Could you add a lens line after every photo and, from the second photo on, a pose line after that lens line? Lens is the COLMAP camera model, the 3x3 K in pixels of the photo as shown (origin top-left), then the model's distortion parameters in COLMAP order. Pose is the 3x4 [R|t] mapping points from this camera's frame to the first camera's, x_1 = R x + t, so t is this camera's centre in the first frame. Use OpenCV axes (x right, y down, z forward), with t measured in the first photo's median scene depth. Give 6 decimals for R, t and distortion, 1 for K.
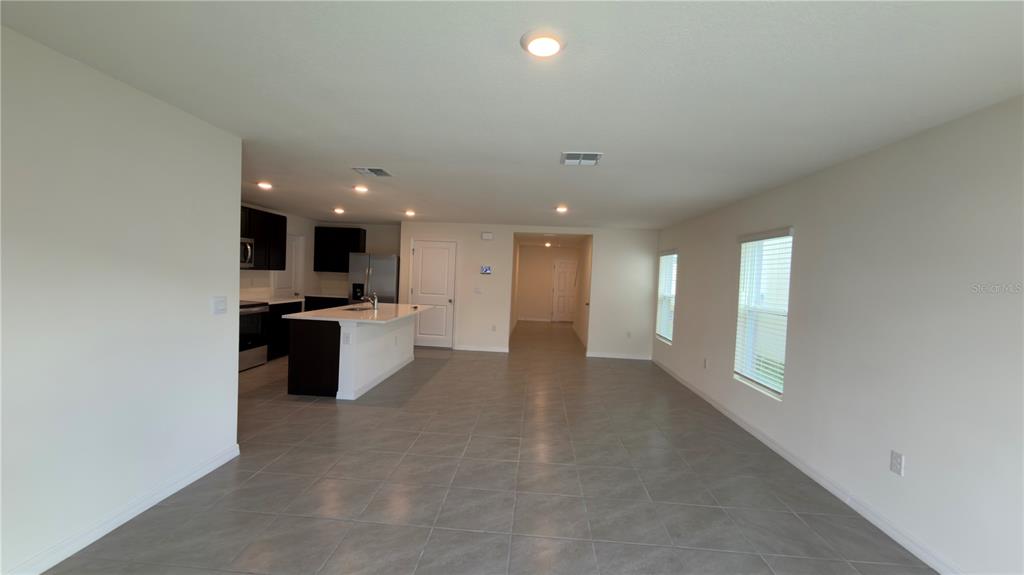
lens RADIAL K [[410.6, 0, 514.3], [0, 410.6, 287.3], [0, 0, 1]] dist [0.008848, -0.000018]
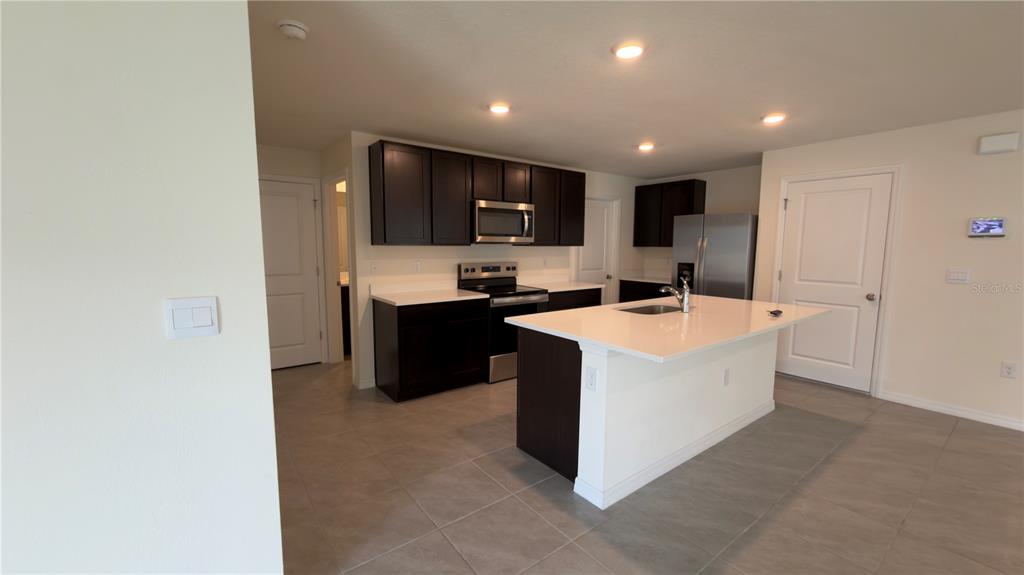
lens RADIAL K [[410.6, 0, 514.3], [0, 410.6, 288.2], [0, 0, 1]] dist [0.008848, -0.000018]
pose [[0.653000, 0.041844, -0.756201, -0.067329], [0.000108, 0.998467, 0.055343, -0.005329], [0.757358, -0.036221, 0.651995, 0.397922]]
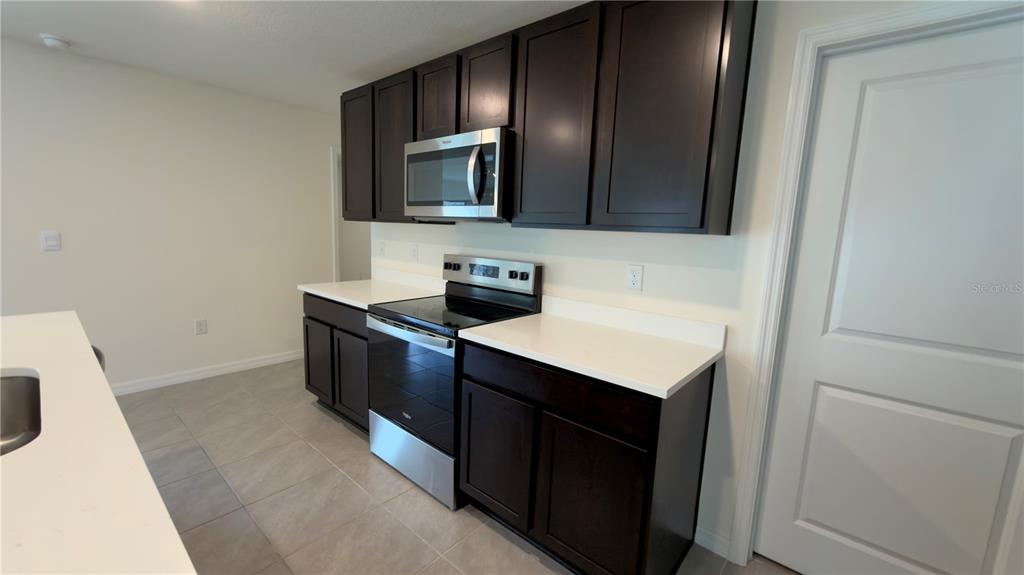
lens RADIAL K [[410.6, 0, 506.8], [0, 410.6, 292.1], [0, 0, 1]] dist [0.008848, -0.000018]
pose [[-0.628561, 0.055246, -0.775795, -0.324173], [-0.083696, 0.986877, 0.138089, -0.030112], [0.773243, 0.151728, -0.615689, 1.012724]]
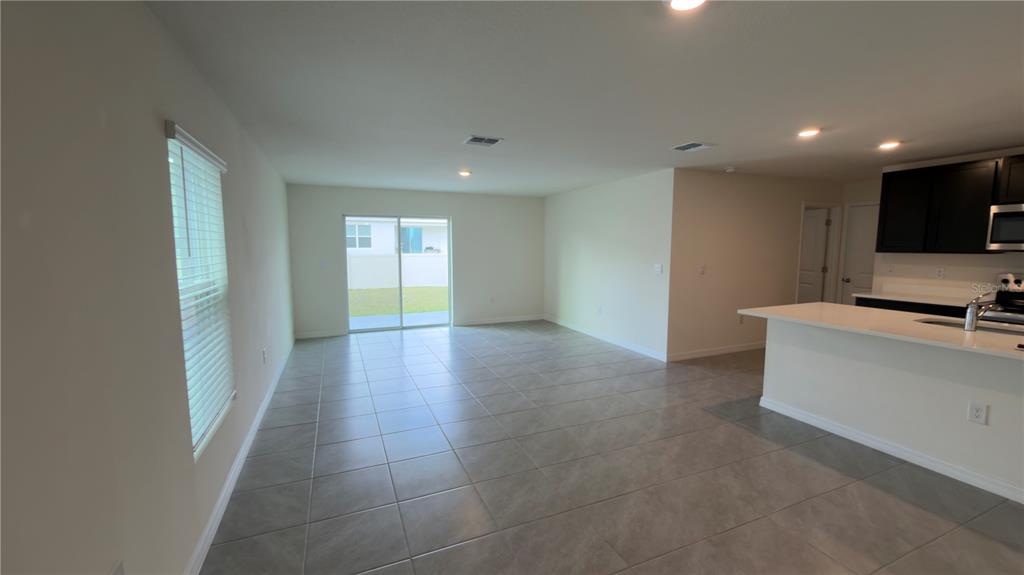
lens RADIAL K [[410.6, 0, 512.7], [0, 410.6, 287.2], [0, 0, 1]] dist [0.008848, -0.000018]
pose [[-0.892875, 0.007472, -0.450243, 0.269145], [-0.045909, 0.993142, 0.107525, -0.019314], [0.447959, 0.116676, -0.886408, 0.943490]]
